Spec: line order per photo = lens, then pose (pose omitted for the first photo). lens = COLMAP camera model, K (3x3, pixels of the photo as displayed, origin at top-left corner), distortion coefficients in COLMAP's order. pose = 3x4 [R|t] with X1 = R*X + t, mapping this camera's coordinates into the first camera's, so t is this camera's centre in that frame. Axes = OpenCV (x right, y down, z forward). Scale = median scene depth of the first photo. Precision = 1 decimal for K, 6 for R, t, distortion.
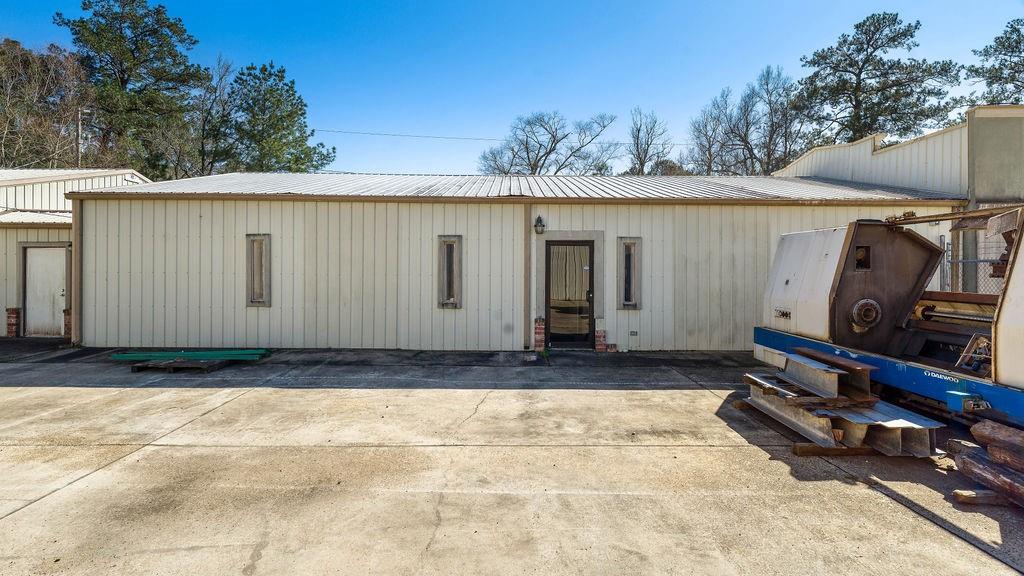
lens RADIAL K [[501.3, 0, 512.0], [0, 501.3, 288.0], [0, 0, 1]] dist [-0.001599, -0.000159]
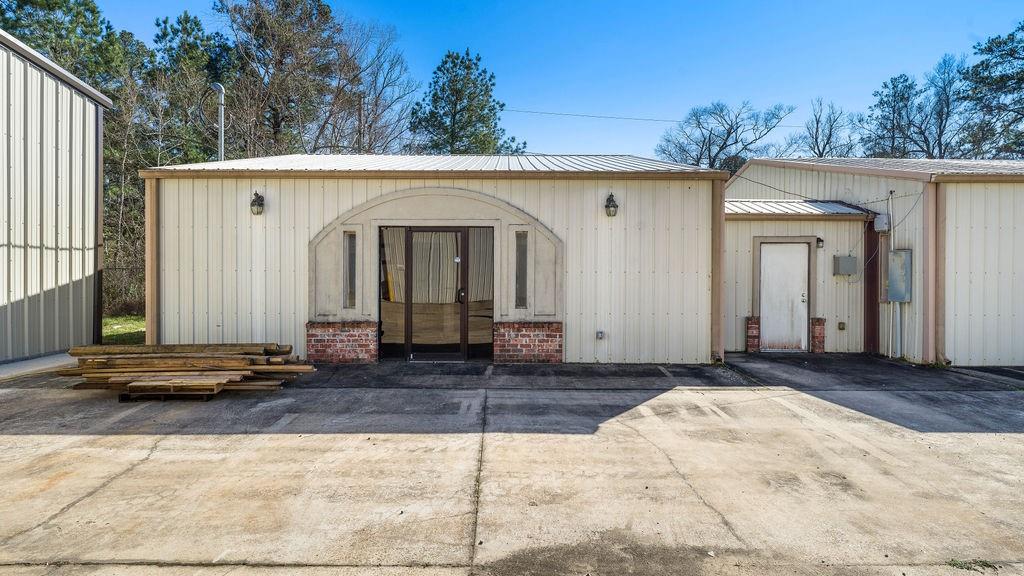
lens RADIAL K [[491.0, 0, 512.0], [0, 491.0, 288.0], [0, 0, 1]] dist [-0.000216, 0.000374]
pose [[0.999834, -0.004288, -0.017718, -0.340999], [0.004393, 0.999973, 0.005897, -0.003551], [0.017692, -0.005974, 0.999826, 0.044565]]
